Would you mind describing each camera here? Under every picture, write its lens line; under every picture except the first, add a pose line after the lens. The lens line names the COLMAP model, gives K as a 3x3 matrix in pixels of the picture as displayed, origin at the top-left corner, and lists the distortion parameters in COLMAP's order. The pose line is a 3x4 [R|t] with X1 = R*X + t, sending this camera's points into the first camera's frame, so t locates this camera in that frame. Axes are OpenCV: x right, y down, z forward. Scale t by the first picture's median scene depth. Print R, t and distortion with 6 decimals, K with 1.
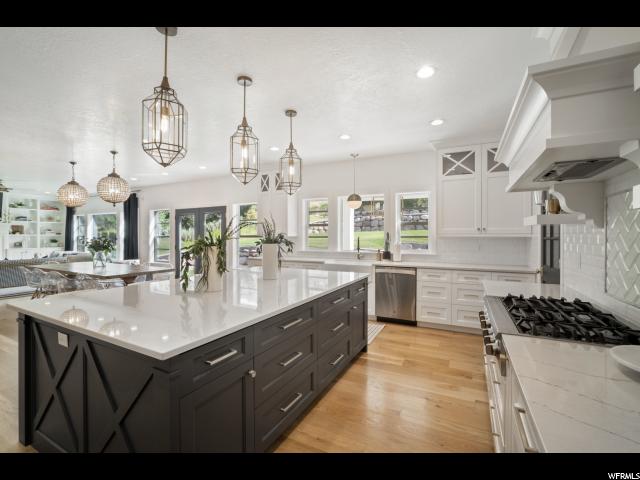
lens RADIAL K [[284.7, 0, 321.2], [0, 284.7, 236.6], [0, 0, 1]] dist [0.000625, 0.000302]
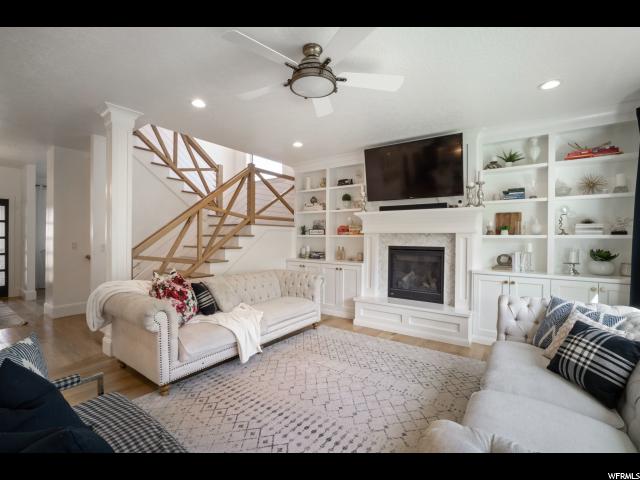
lens RADIAL K [[284.7, 0, 321.2], [0, 284.7, 236.6], [0, 0, 1]] dist [0.000625, 0.000302]
pose [[-0.146524, -0.001323, -0.989206, -0.630075], [-0.006940, 0.999976, -0.000310, -0.003391], [0.989183, 0.006819, -0.146530, 0.796269]]
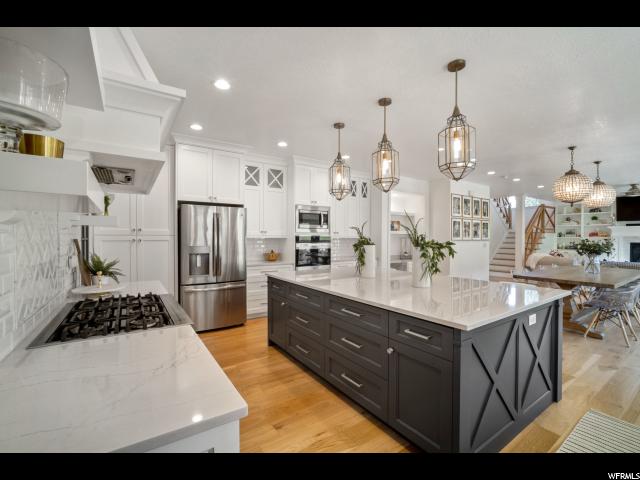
lens RADIAL K [[284.7, 0, 321.2], [0, 284.7, 236.6], [0, 0, 1]] dist [0.000625, 0.000302]
pose [[-0.478216, -0.005461, -0.878226, 0.247046], [-0.000149, 0.999981, -0.006137, -0.001875], [0.878243, -0.002804, -0.478207, 0.378863]]
